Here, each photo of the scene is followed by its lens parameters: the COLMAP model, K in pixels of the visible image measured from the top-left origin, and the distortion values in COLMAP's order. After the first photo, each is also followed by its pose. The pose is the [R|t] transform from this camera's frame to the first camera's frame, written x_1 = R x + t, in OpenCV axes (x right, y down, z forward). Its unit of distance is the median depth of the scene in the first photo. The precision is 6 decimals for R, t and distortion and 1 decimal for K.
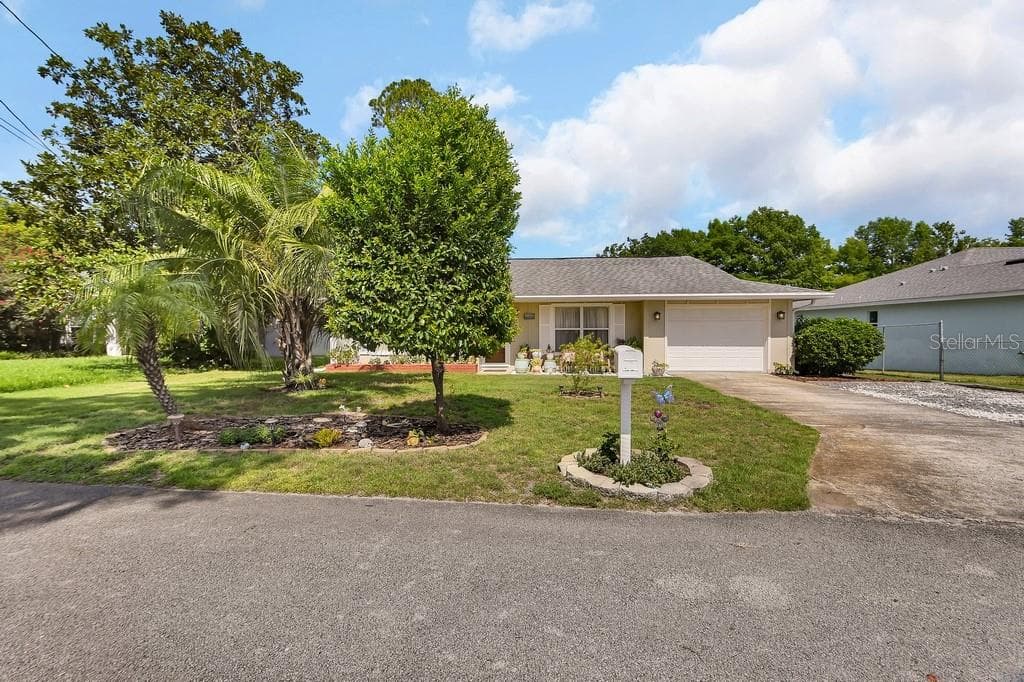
lens RADIAL K [[441.2, 0, 512.0], [0, 441.2, 341.0], [0, 0, 1]] dist [0.011605, -0.000185]
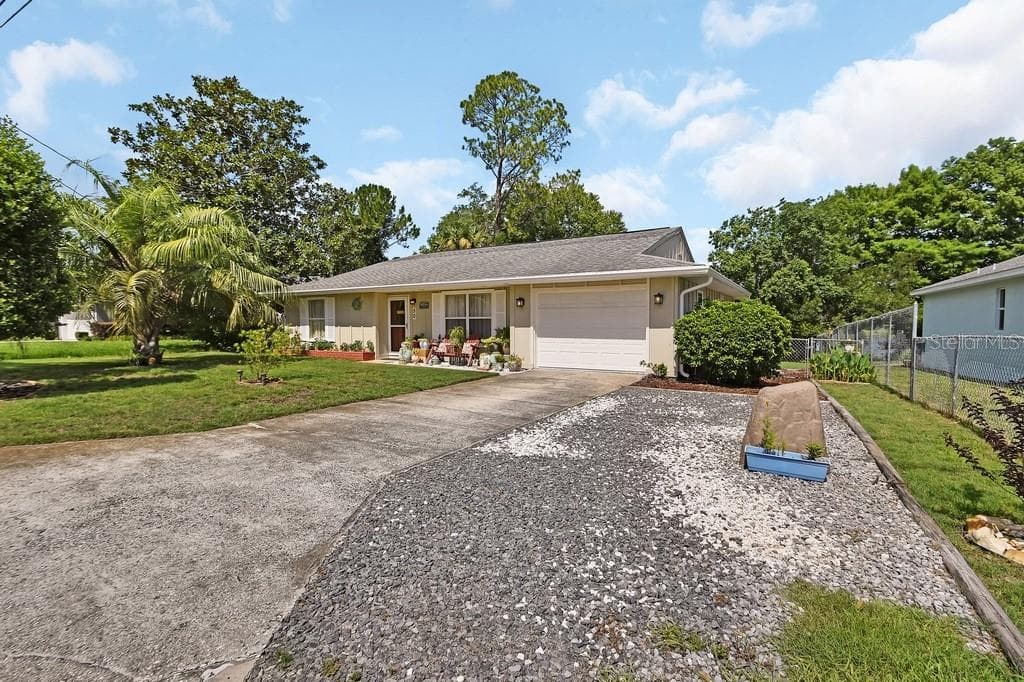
lens RADIAL K [[441.2, 0, 512.0], [0, 441.2, 341.0], [0, 0, 1]] dist [0.011605, -0.000185]
pose [[0.904079, 0.022299, -0.426784, 0.644931], [-0.012825, 0.999604, 0.025060, -0.002858], [0.427173, -0.017182, 0.904007, 0.201397]]
